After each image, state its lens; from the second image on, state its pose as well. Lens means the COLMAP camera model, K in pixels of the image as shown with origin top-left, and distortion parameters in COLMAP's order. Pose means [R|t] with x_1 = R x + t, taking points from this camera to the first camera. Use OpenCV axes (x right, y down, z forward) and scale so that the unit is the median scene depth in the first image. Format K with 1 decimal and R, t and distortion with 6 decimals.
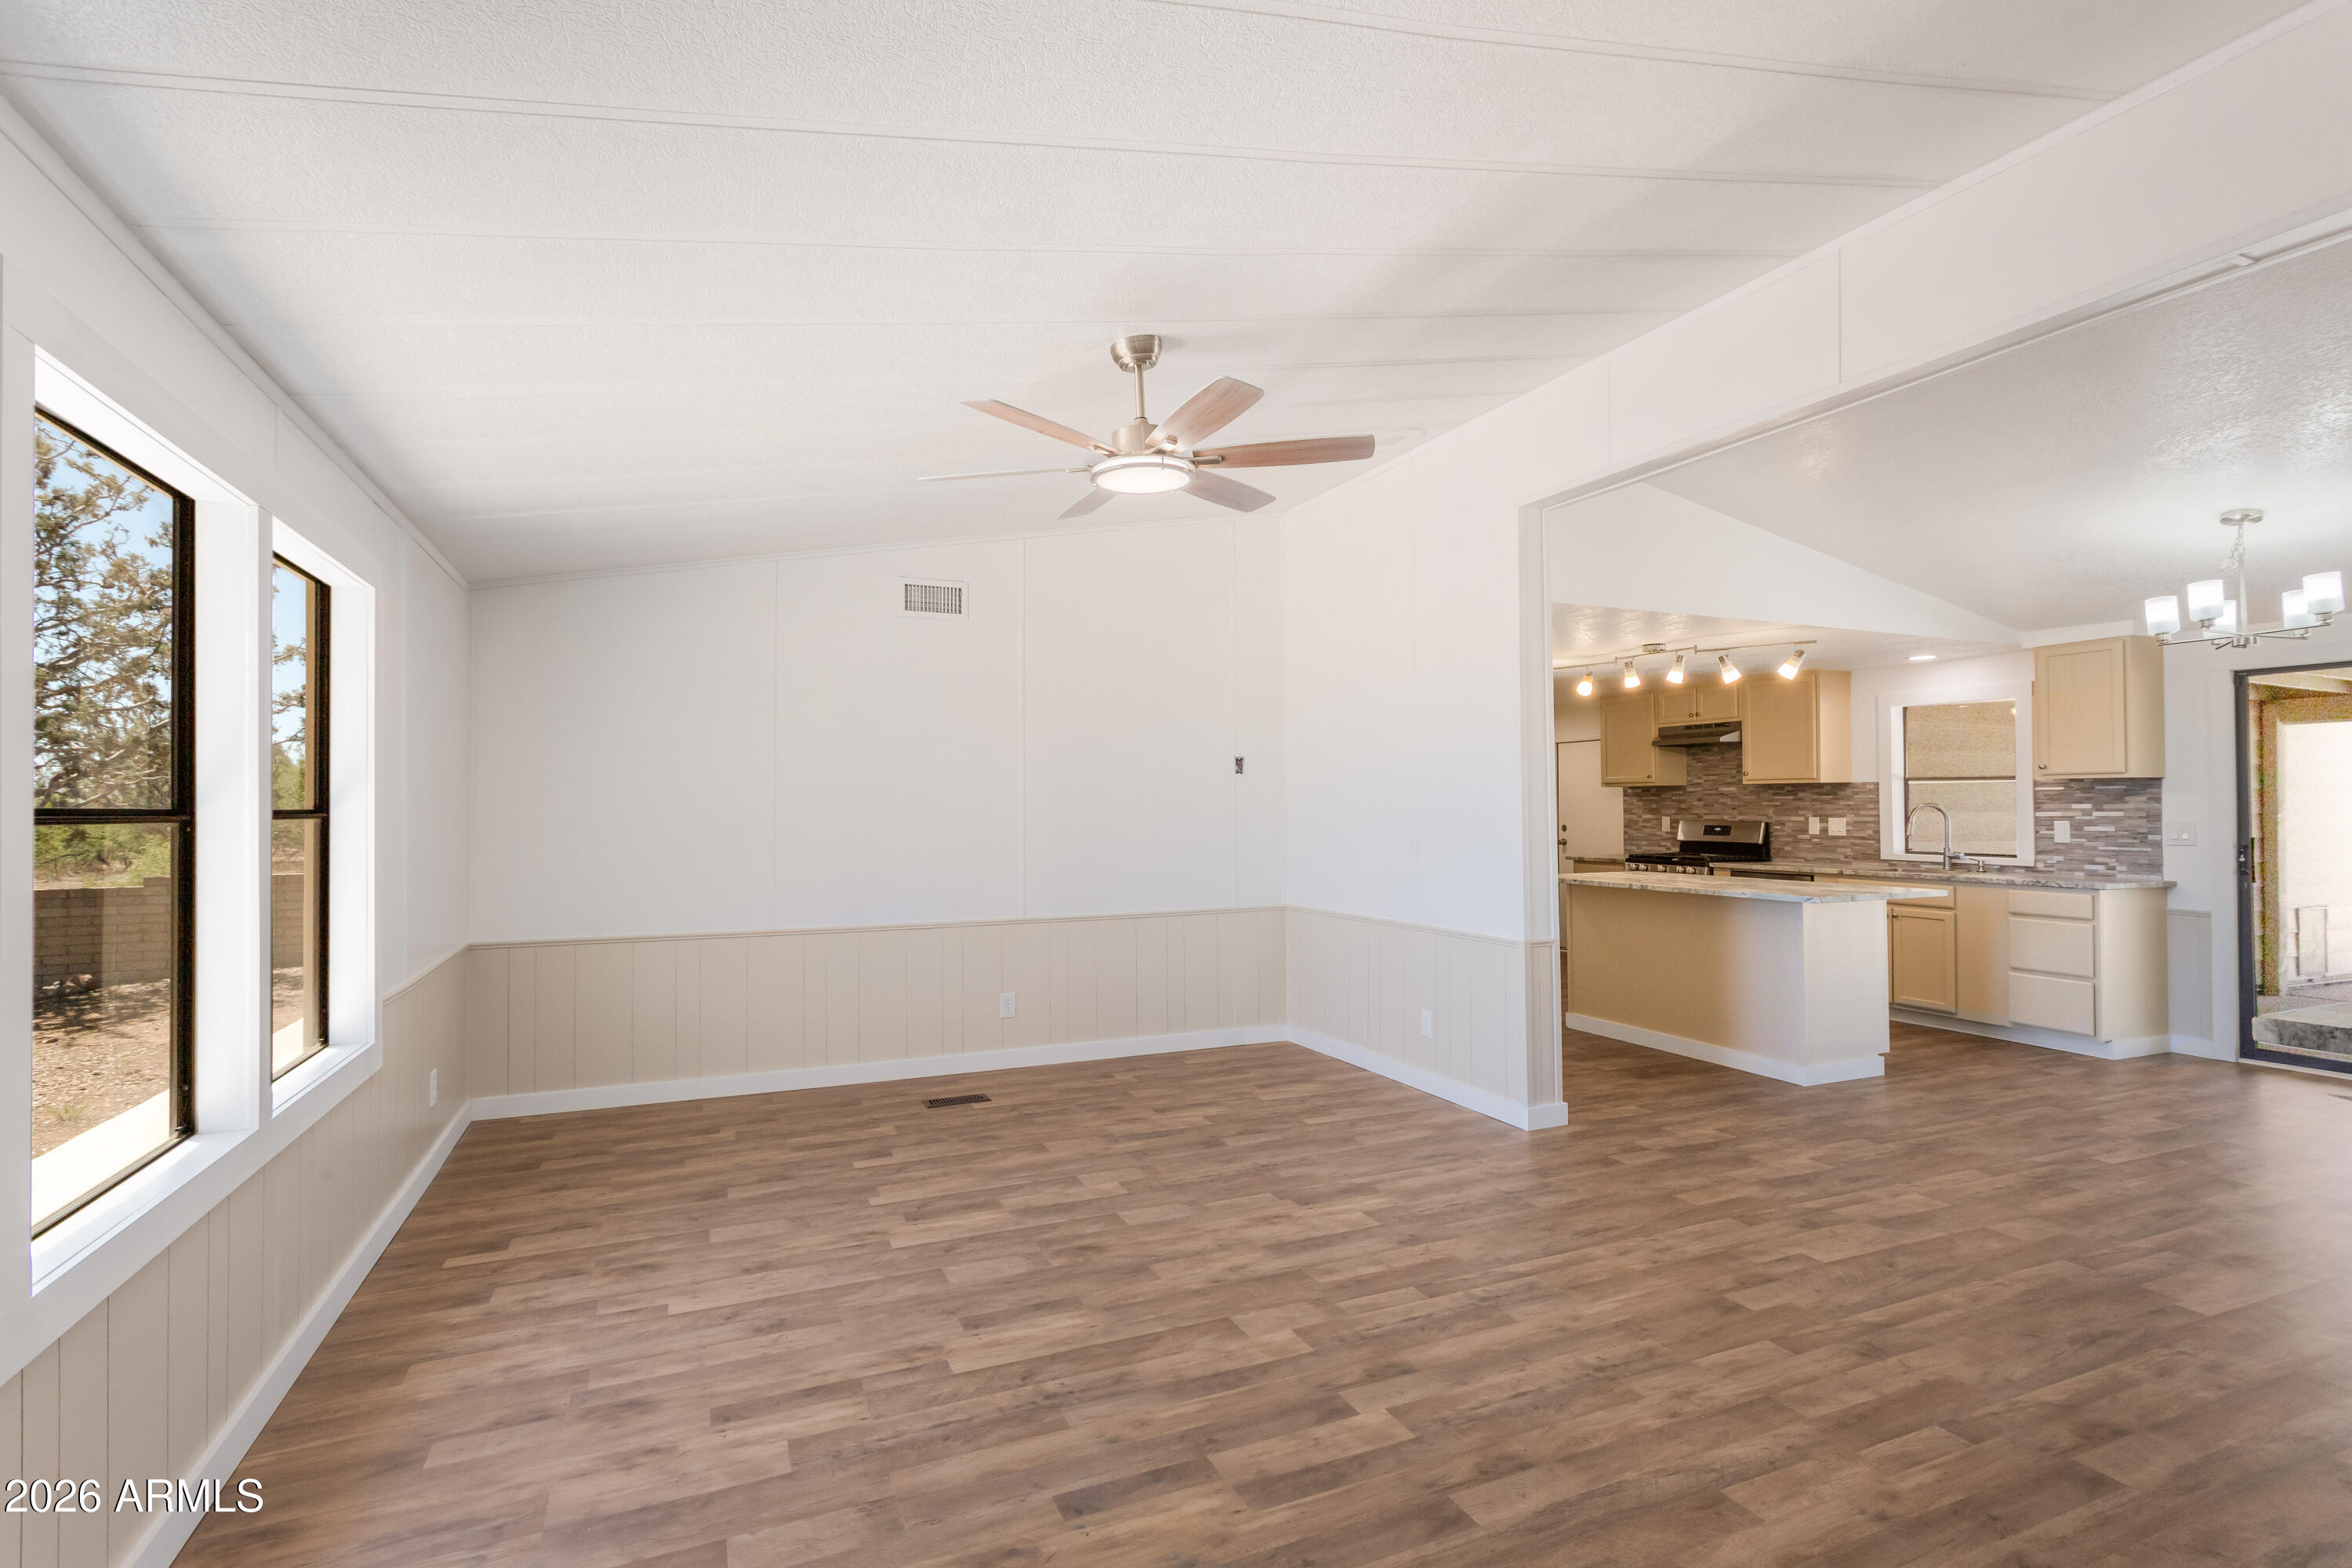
lens RADIAL K [[1116.5, 0, 1178.8], [0, 1116.5, 792.3], [0, 0, 1]] dist [0.012669, 0.000711]
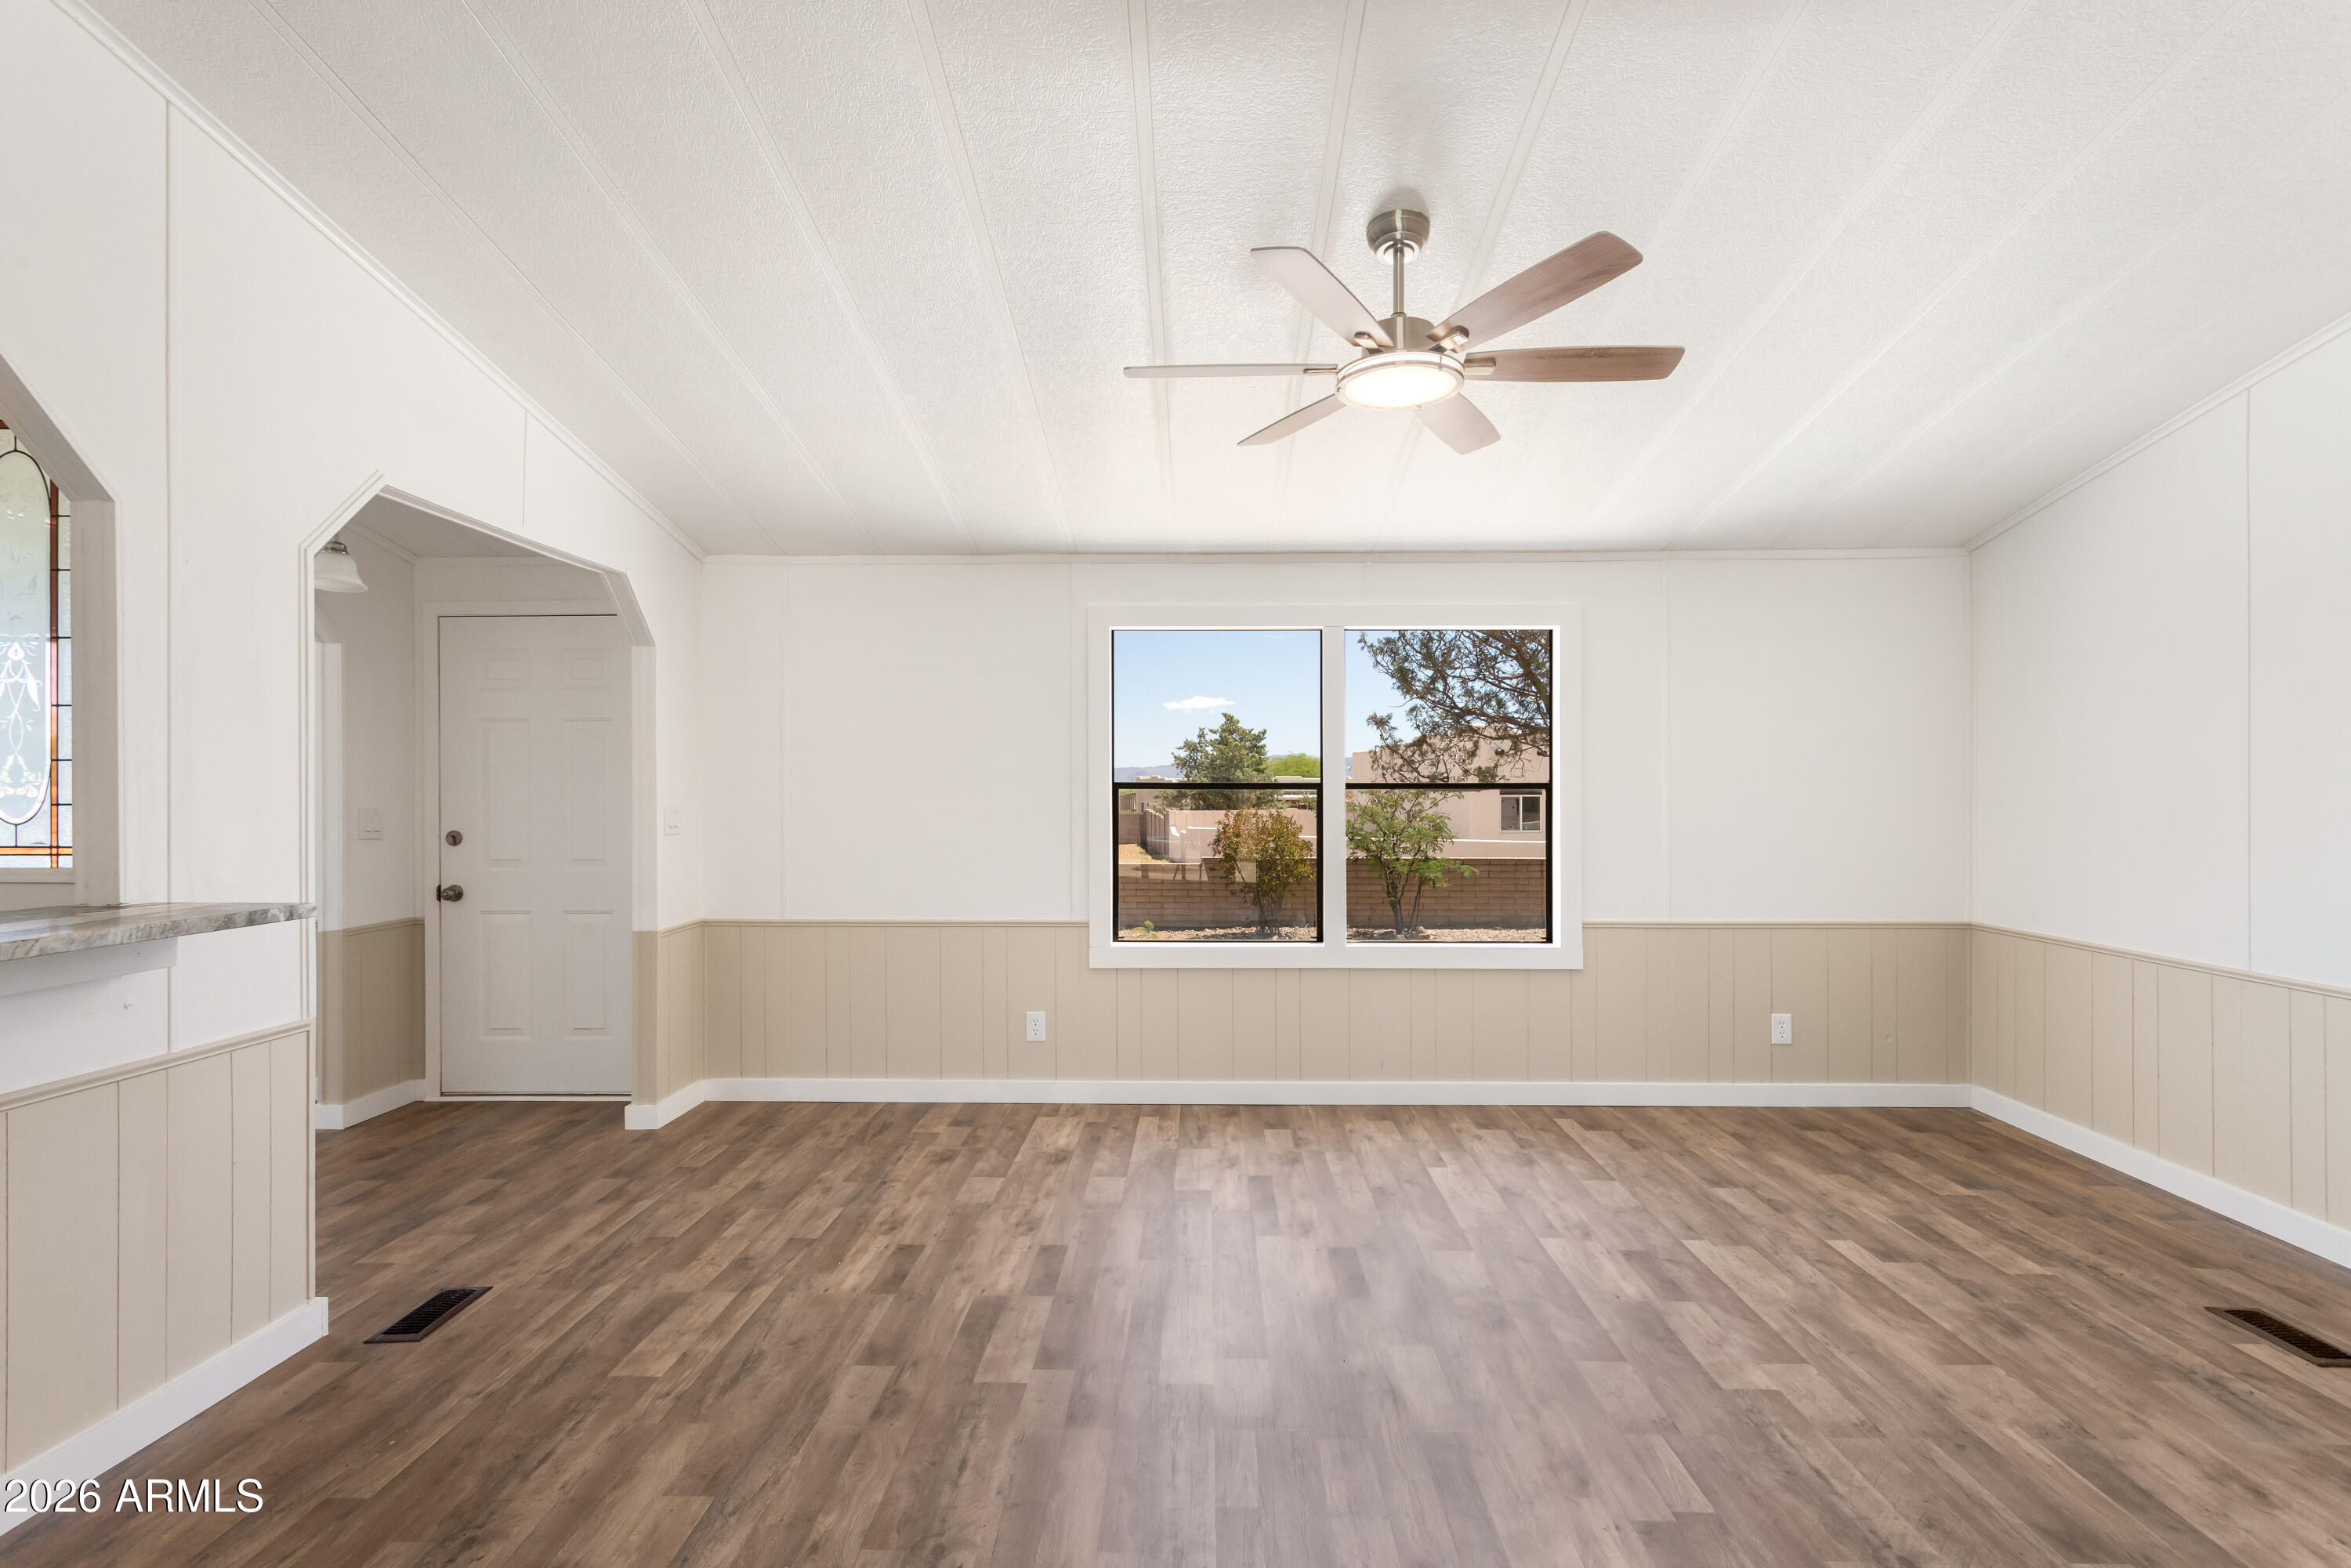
lens RADIAL K [[1140.4, 0, 1174.4], [0, 1140.4, 792.0], [0, 0, 1]] dist [0.004873, 0.000841]
pose [[-0.427329, 0.006437, -0.904073, 0.615830], [0.016034, 0.999871, -0.000460, 0.015341], [0.903954, -0.014692, -0.427377, 0.921172]]
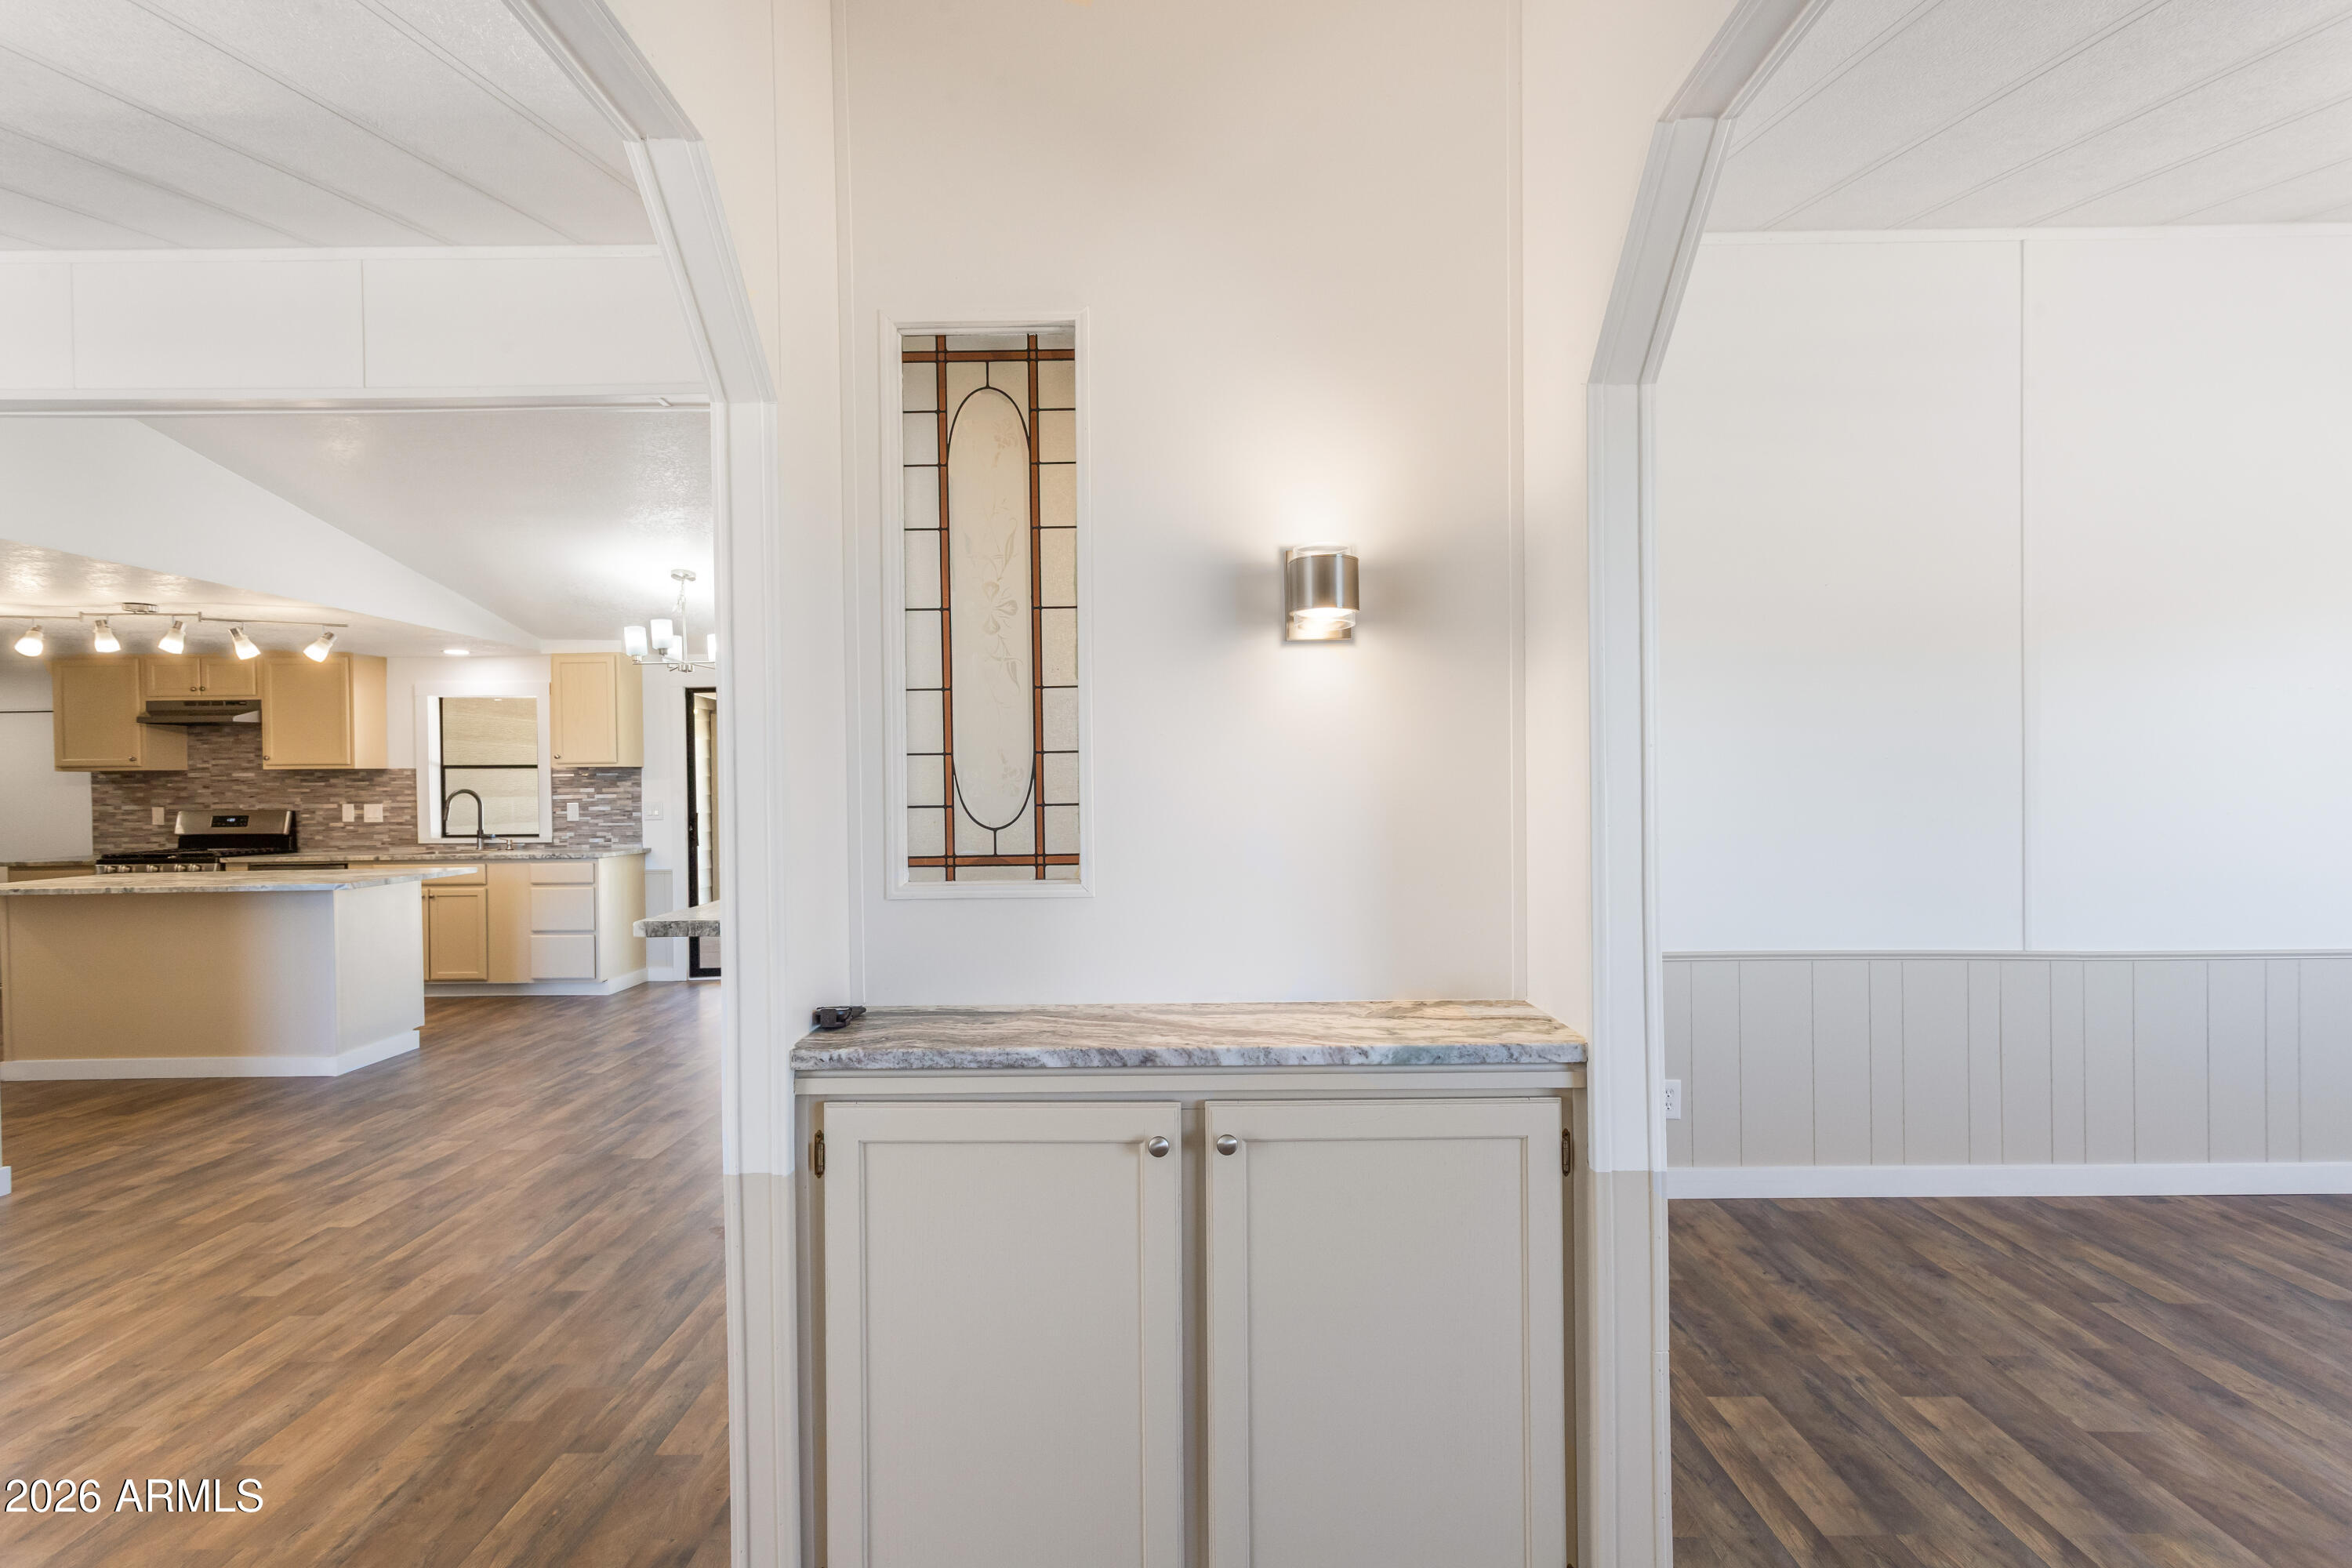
lens RADIAL K [[1113.3, 0, 1186.2], [0, 1113.3, 789.4], [0, 0, 1]] dist [0.000178, 0.000838]
pose [[0.401538, -0.008407, 0.915804, -0.047869], [-0.000803, 0.999954, 0.009532, -0.000508], [-0.915842, -0.004562, 0.401513, -0.099256]]
